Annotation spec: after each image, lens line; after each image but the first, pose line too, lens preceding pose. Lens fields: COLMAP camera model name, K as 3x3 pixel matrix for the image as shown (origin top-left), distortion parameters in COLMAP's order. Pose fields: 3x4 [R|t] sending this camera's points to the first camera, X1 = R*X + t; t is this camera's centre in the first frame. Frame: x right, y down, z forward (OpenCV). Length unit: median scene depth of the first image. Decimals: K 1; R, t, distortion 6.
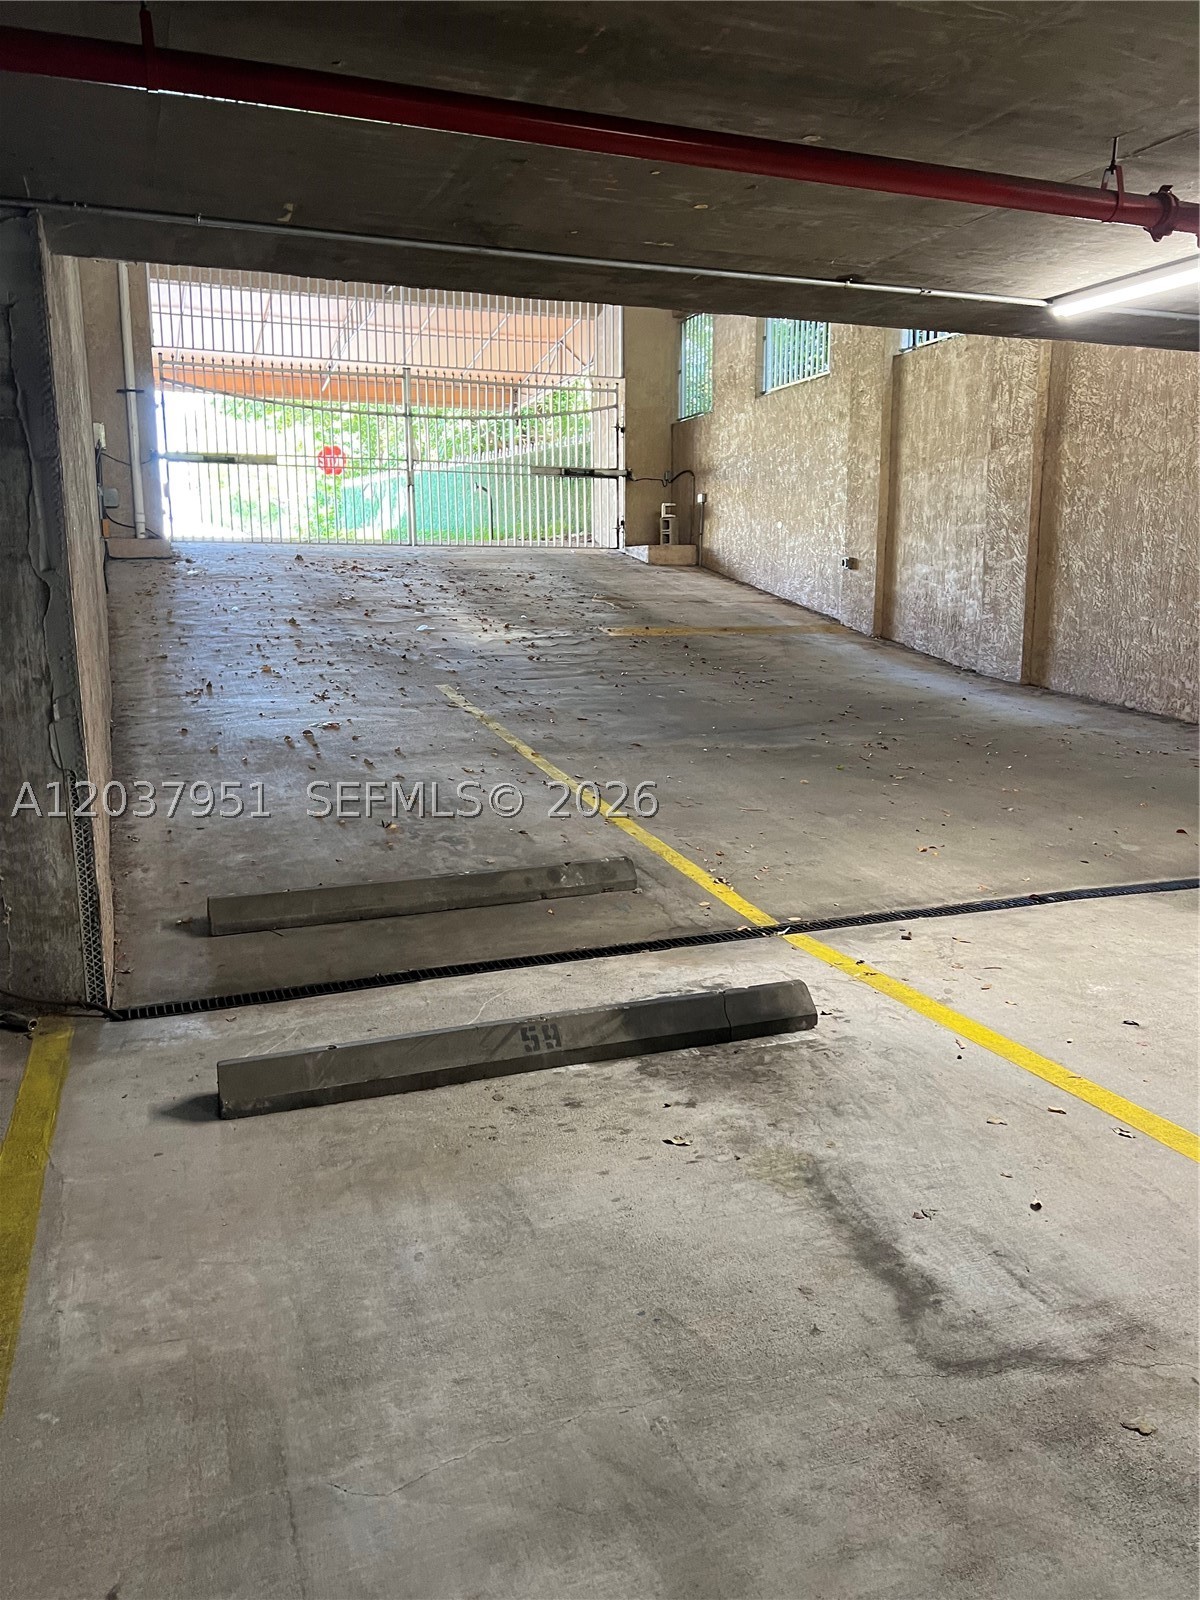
lens RADIAL K [[1201.3, 0, 606.5], [0, 1201.3, 799.6], [0, 0, 1]] dist [0.103472, -0.203817]
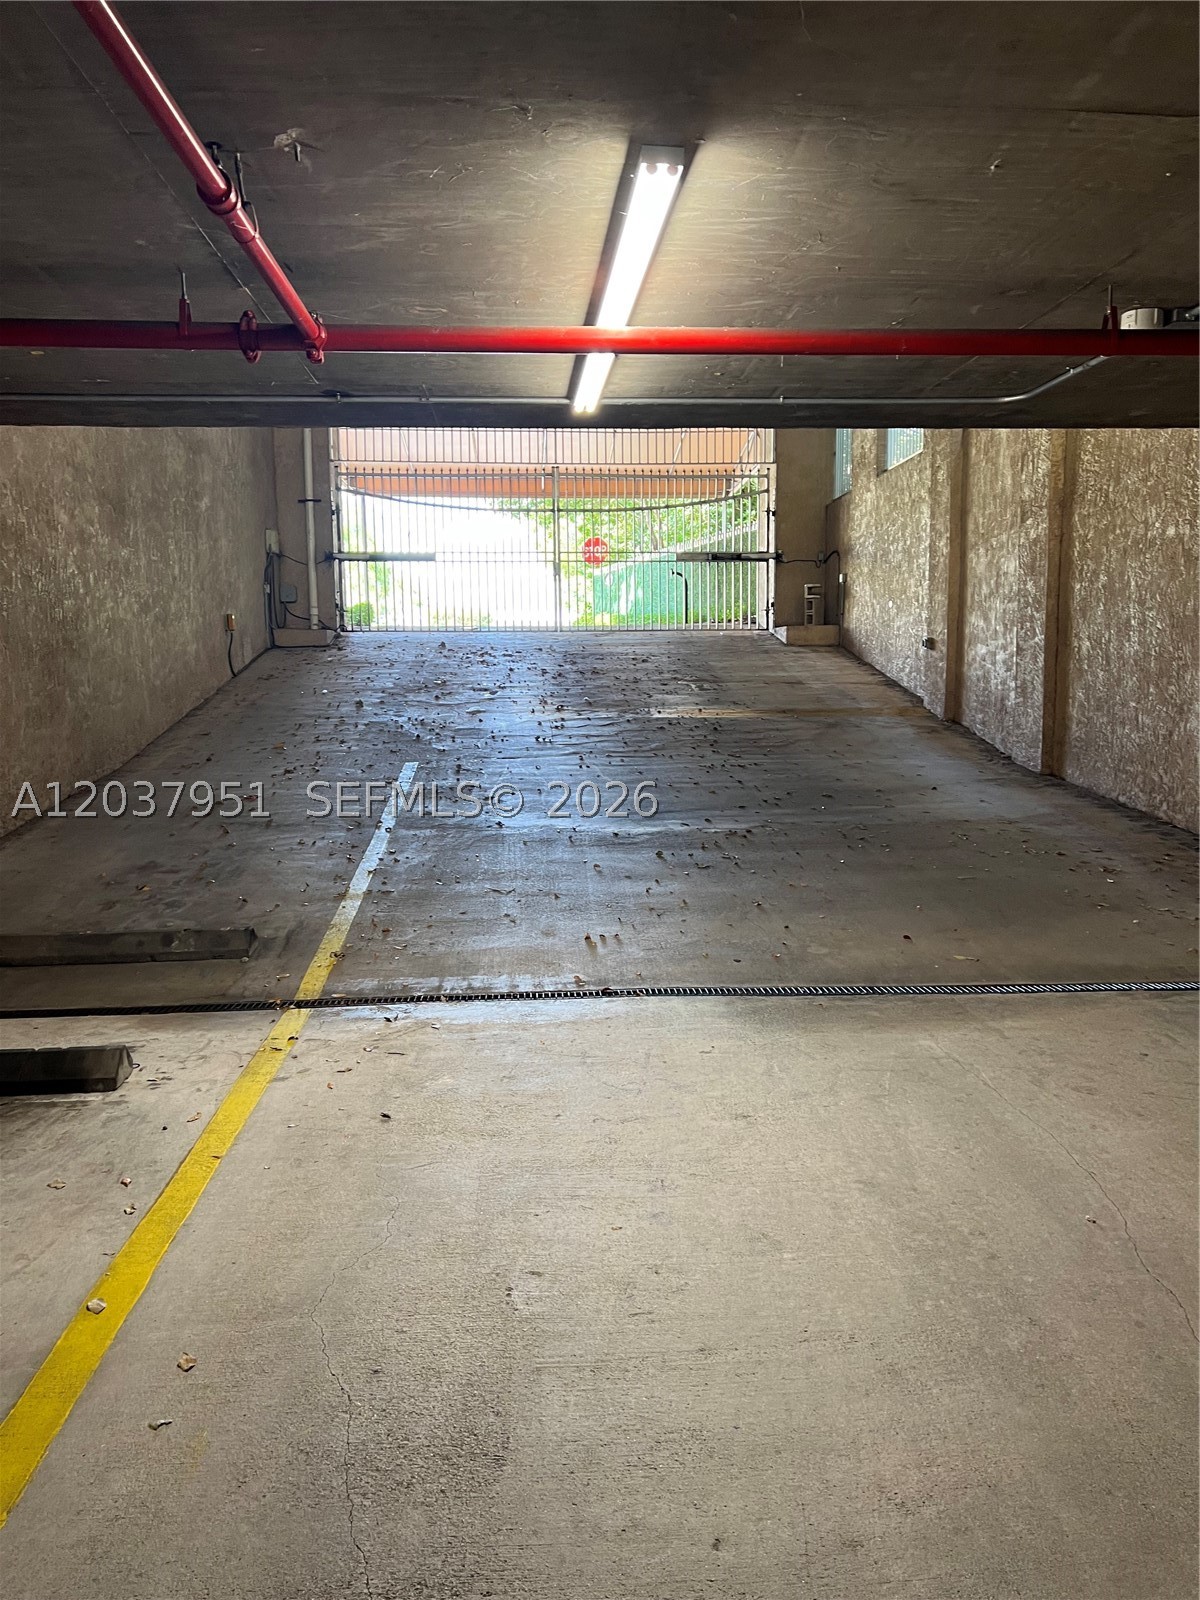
lens RADIAL K [[1201.3, 0, 606.5], [0, 1201.3, 799.6], [0, 0, 1]] dist [0.103472, -0.203817]
pose [[0.954086, 0.027058, -0.298308, 0.293599], [-0.045853, 0.997367, -0.056185, -0.008893], [0.296003, 0.067284, 0.952814, 0.029095]]
